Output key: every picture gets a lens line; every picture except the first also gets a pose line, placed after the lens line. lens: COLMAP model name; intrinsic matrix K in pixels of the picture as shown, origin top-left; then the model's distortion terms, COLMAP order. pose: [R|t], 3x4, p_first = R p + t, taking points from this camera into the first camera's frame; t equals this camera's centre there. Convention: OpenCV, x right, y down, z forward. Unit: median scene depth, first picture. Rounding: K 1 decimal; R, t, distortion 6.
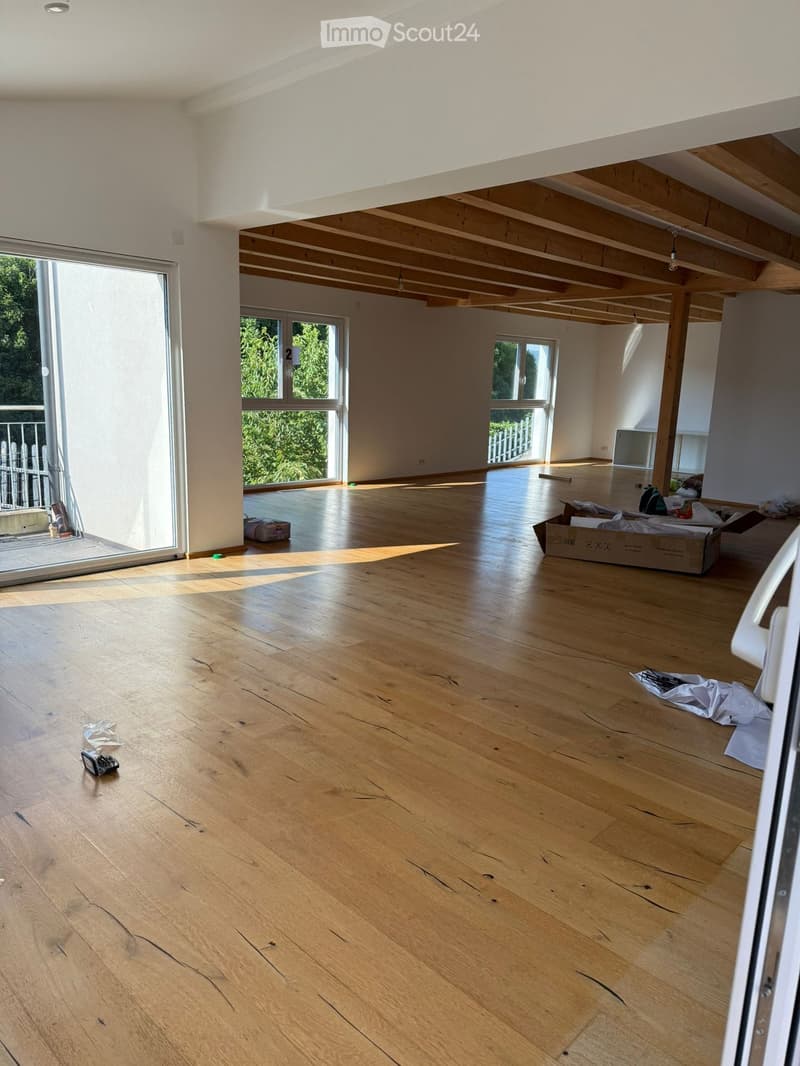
lens RADIAL K [[742.4, 0, 395.1], [0, 742.4, 538.9], [0, 0, 1]] dist [0.035175, 0.000665]
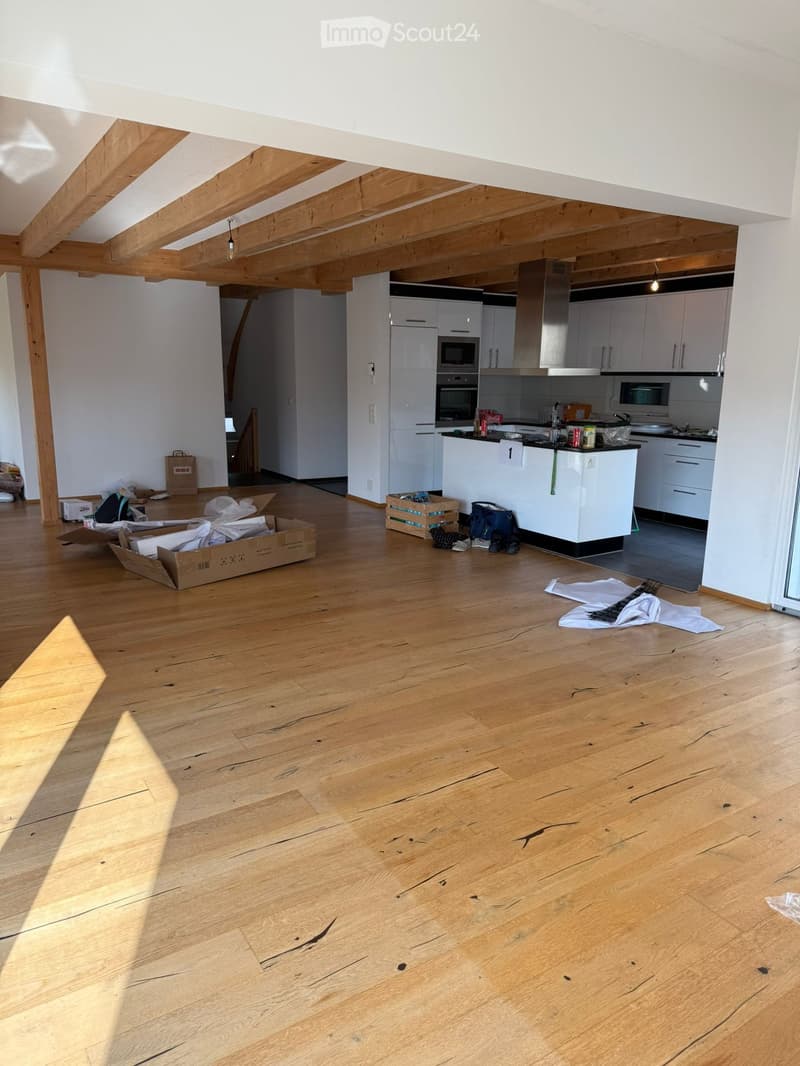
lens RADIAL K [[742.4, 0, 395.8], [0, 742.4, 525.5], [0, 0, 1]] dist [0.035175, 0.000665]
pose [[0.250795, -0.225932, 0.941306, -0.754692], [0.208243, 0.962209, 0.175466, -0.215301], [-0.945376, 0.152015, 0.288366, 0.779565]]
